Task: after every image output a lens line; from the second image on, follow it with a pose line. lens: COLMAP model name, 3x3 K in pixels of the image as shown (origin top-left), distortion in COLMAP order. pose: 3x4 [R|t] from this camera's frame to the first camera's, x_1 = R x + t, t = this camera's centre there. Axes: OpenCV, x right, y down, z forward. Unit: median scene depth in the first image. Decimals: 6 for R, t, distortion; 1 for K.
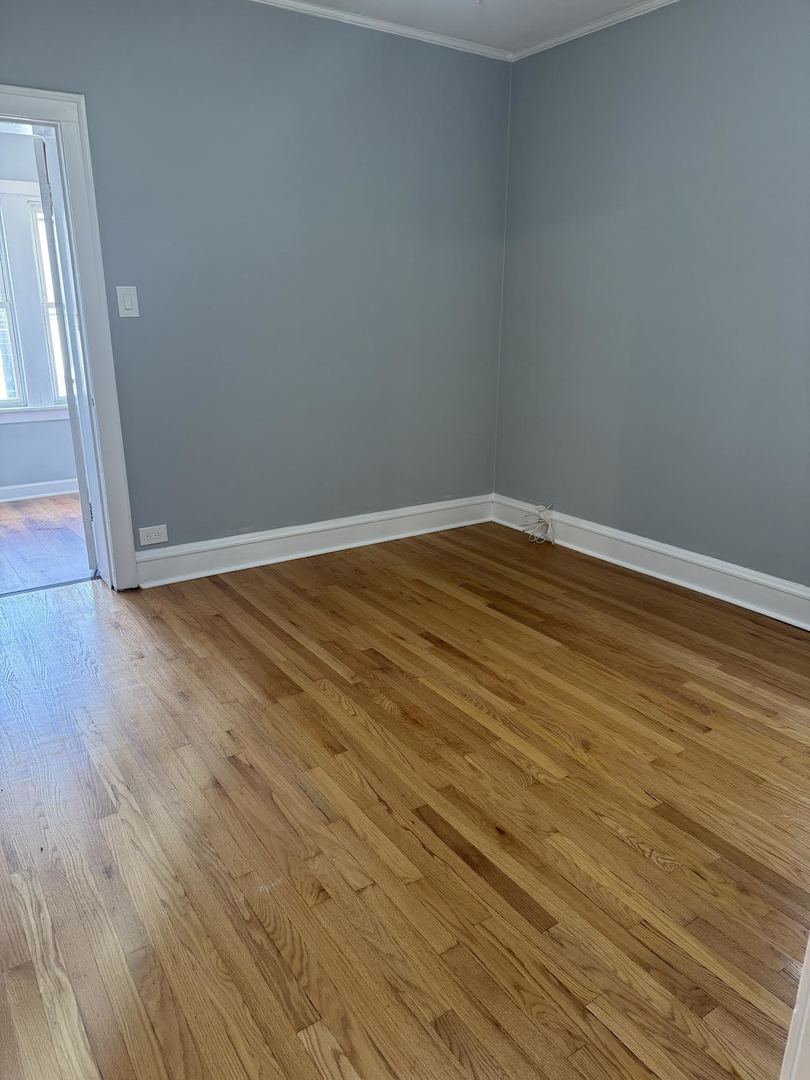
lens RADIAL K [[749.2, 0, 404.4], [0, 749.2, 549.4], [0, 0, 1]] dist [-0.001777, -0.003431]
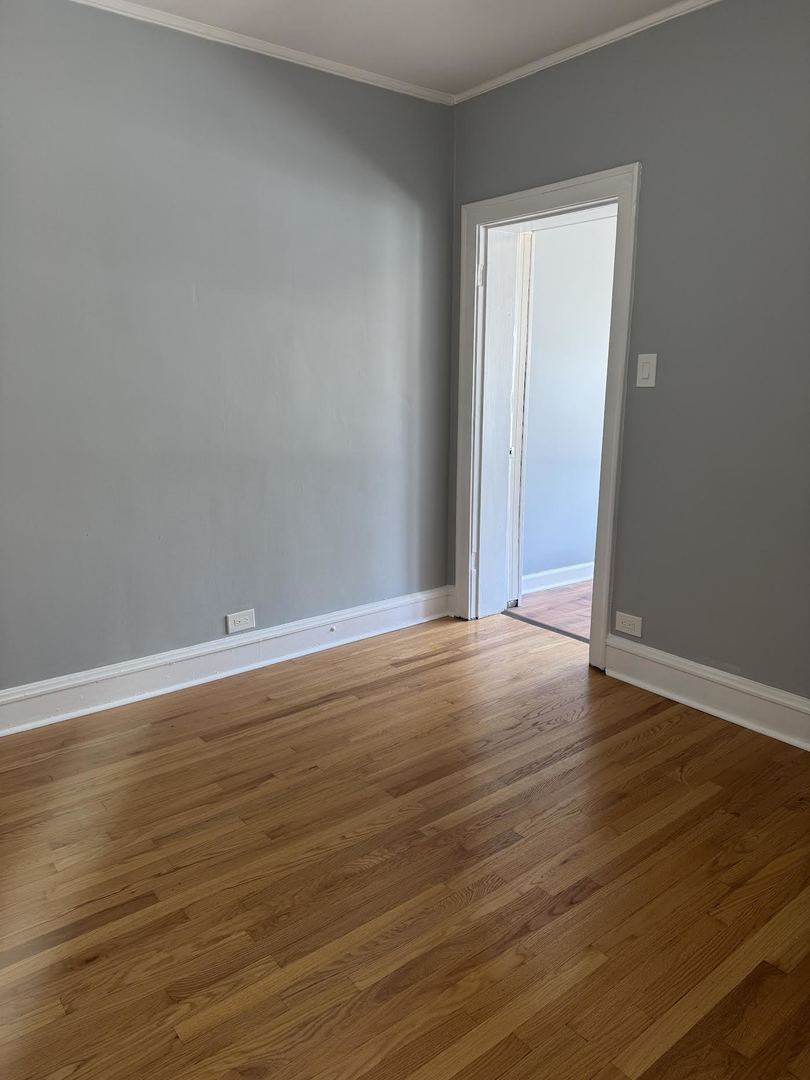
lens RADIAL K [[752.1, 0, 405.0], [0, 752.1, 540.0], [0, 0, 1]] dist [-0.001568, -0.003497]
pose [[0.076525, 0.223850, -0.971615, 0.665063], [-0.308401, 0.932000, 0.190433, -0.271170], [0.948173, 0.285074, 0.140357, 0.794461]]
